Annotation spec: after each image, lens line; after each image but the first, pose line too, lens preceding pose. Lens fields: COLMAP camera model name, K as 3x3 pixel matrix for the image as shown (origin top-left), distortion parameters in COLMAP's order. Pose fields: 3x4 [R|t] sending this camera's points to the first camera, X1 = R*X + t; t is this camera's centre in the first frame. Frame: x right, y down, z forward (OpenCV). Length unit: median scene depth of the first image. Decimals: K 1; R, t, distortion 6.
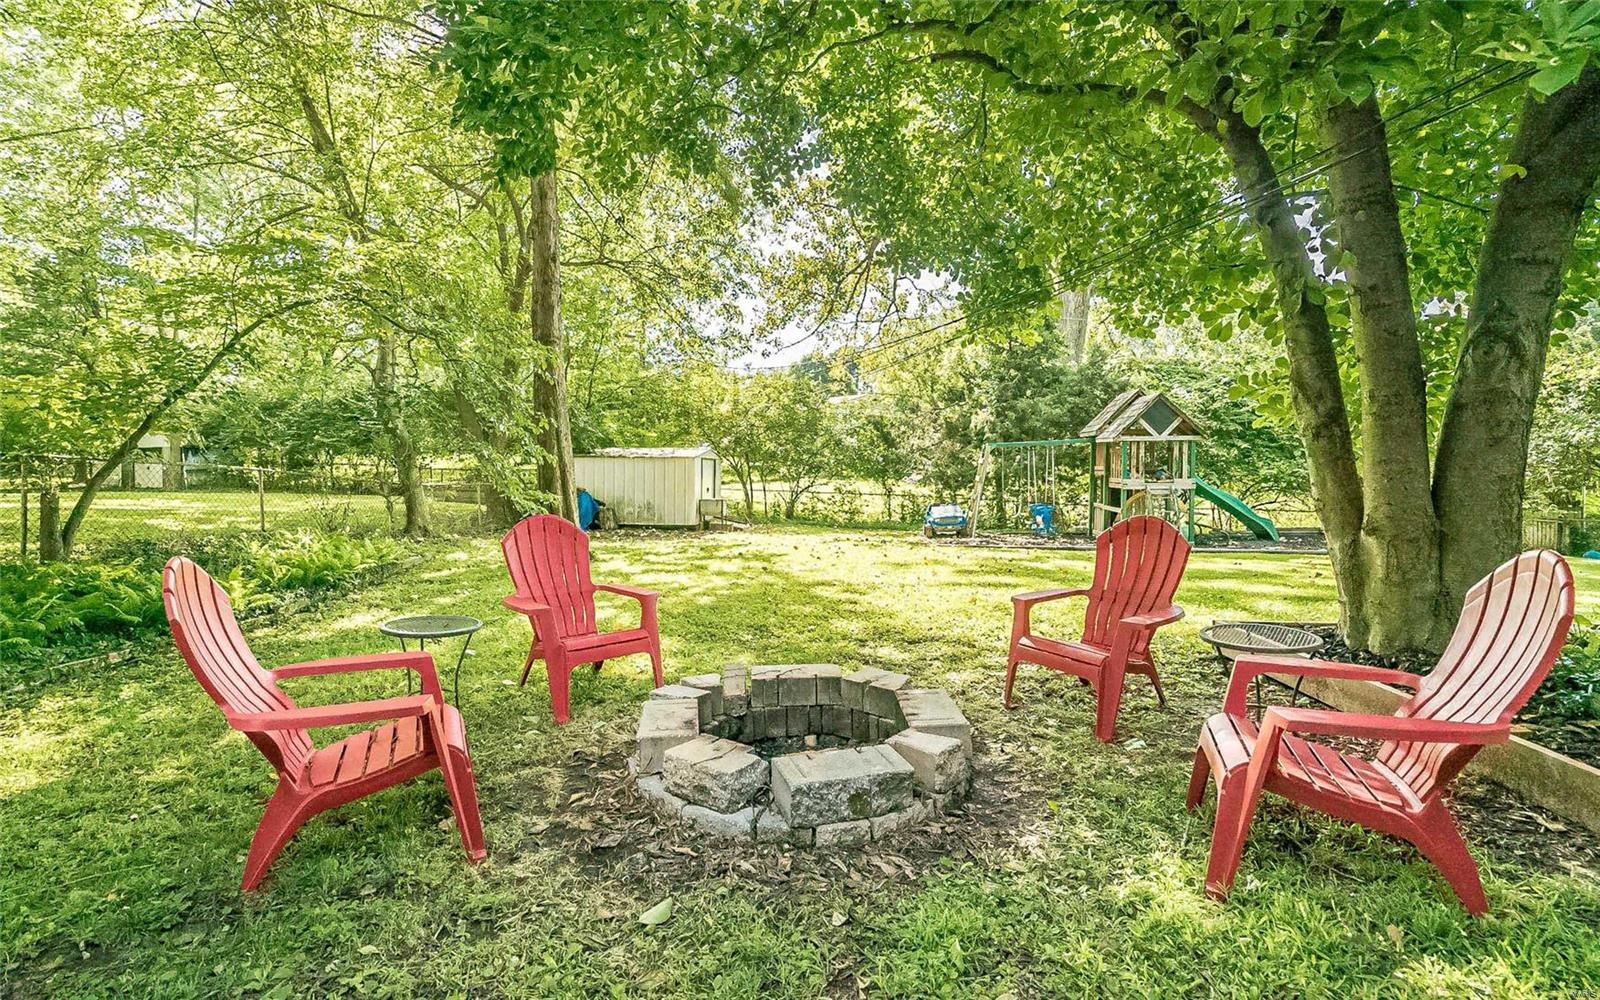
lens RADIAL K [[728.4, 0, 800.0], [0, 728.4, 500.0], [0, 0, 1]] dist [-0.000001, -0.000037]
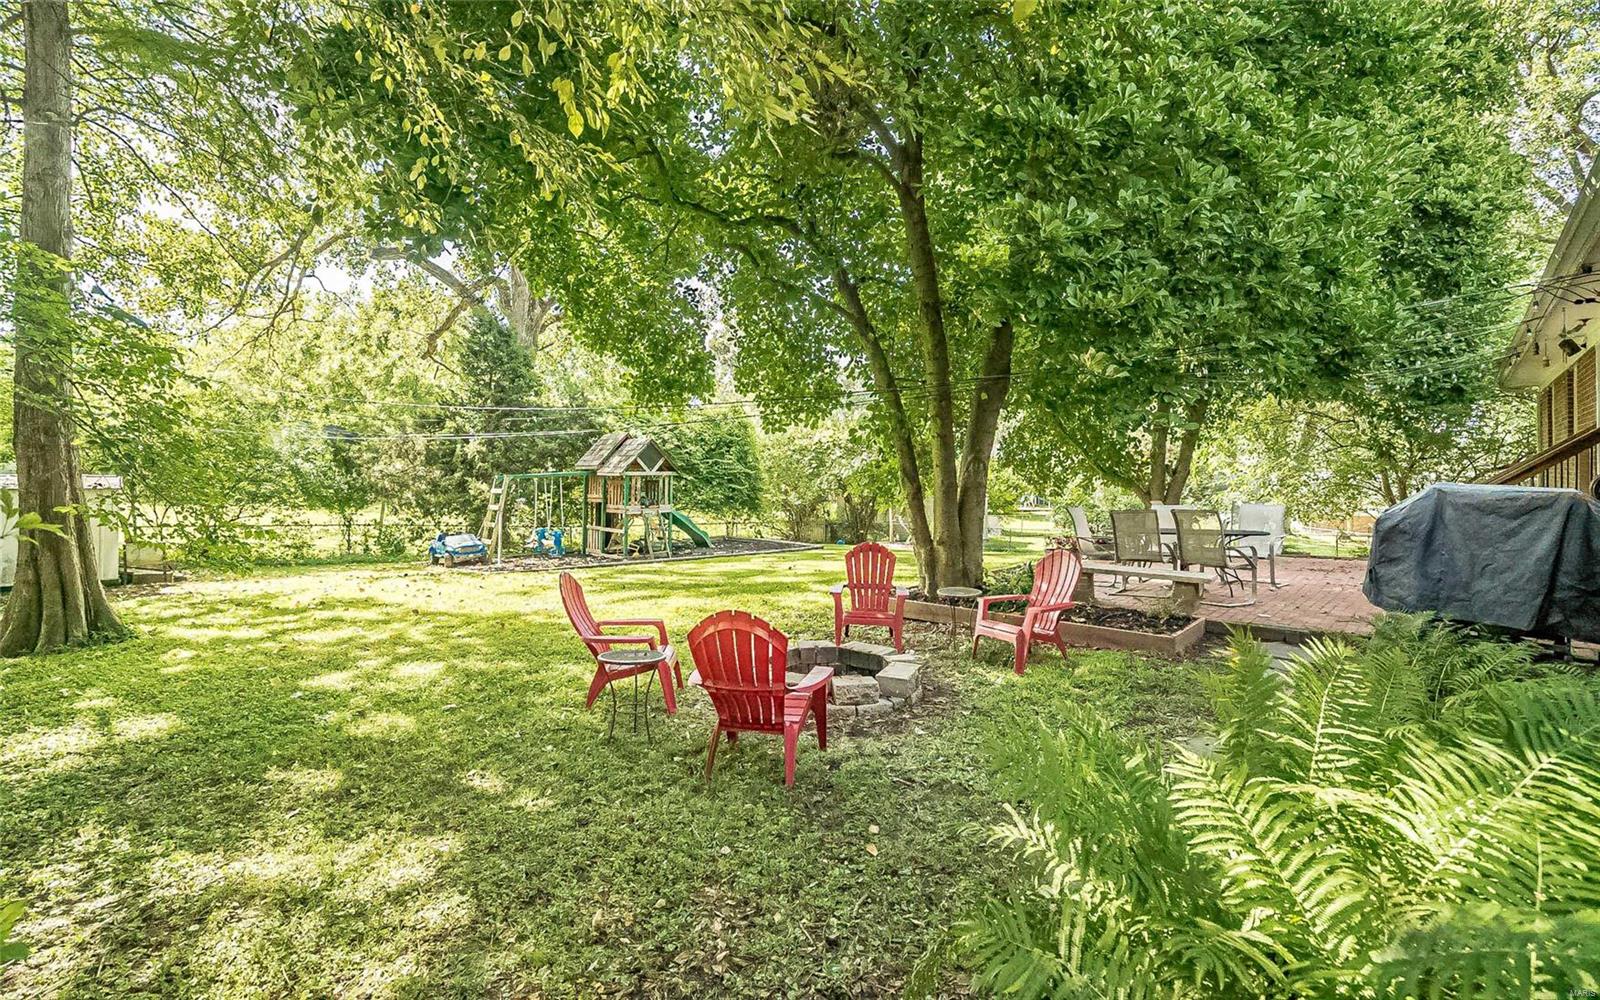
lens RADIAL K [[728.4, 0, 800.0], [0, 728.4, 500.0], [0, 0, 1]] dist [-0.000001, -0.000037]
pose [[0.645937, -0.021385, 0.763091, -0.272618], [0.034580, 0.999401, -0.001263, -0.023549], [-0.762607, 0.027203, 0.646290, -0.024774]]
